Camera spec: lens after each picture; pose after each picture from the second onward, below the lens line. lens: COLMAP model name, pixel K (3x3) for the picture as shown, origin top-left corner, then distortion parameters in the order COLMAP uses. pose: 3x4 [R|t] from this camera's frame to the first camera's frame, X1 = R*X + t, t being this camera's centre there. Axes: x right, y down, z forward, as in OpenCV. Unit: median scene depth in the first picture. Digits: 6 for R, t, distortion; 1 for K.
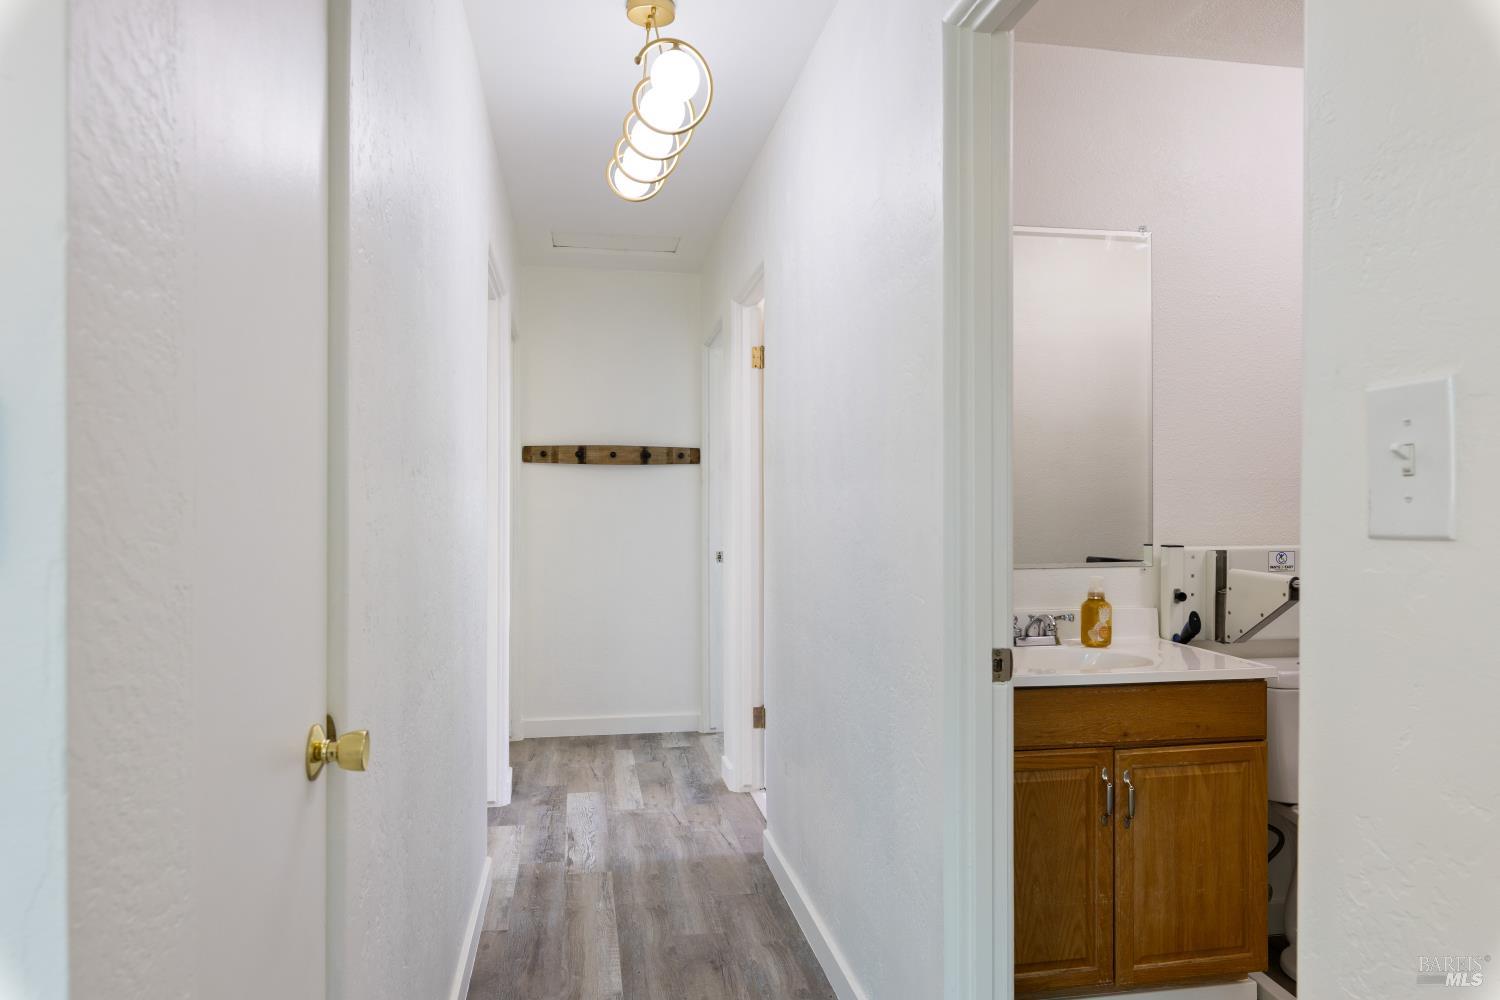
lens RADIAL K [[989.2, 0, 793.9], [0, 989.2, 509.0], [0, 0, 1]] dist [0.018142, 0.001025]
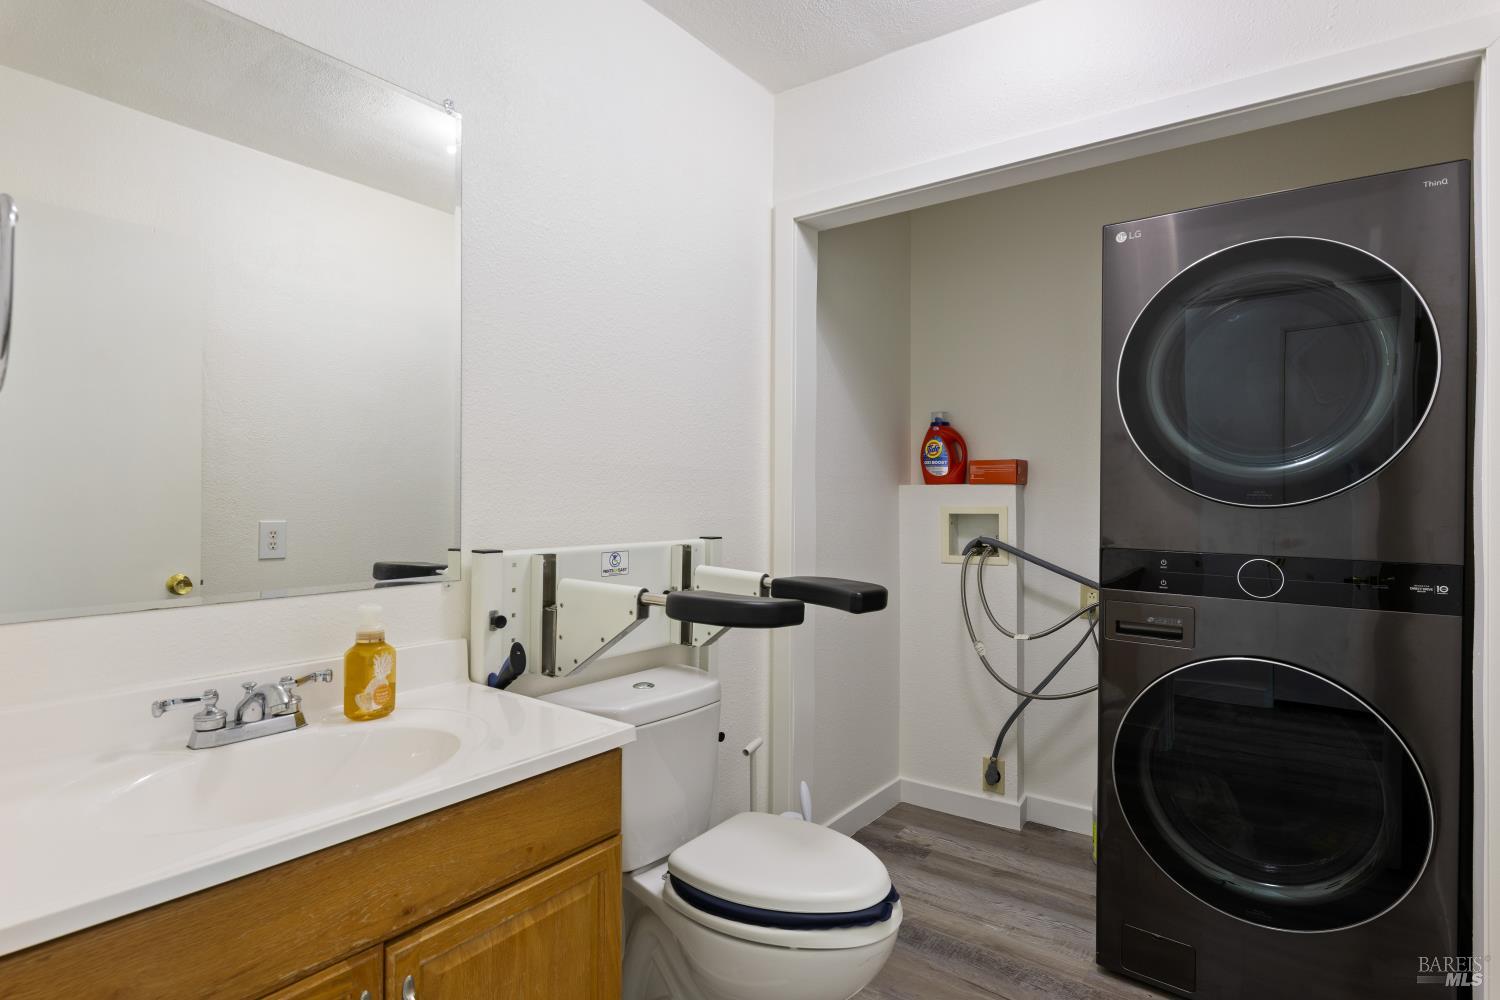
lens RADIAL K [[770.9, 0, 750.0], [0, 770.9, 500.0], [0, 0, 1]] dist [0.002707, -0.001215]
pose [[0.762491, 0.003000, 0.646991, 0.170328], [-0.004838, 0.999988, 0.001064, -0.001915], [-0.646980, -0.003942, 0.762497, 0.466025]]
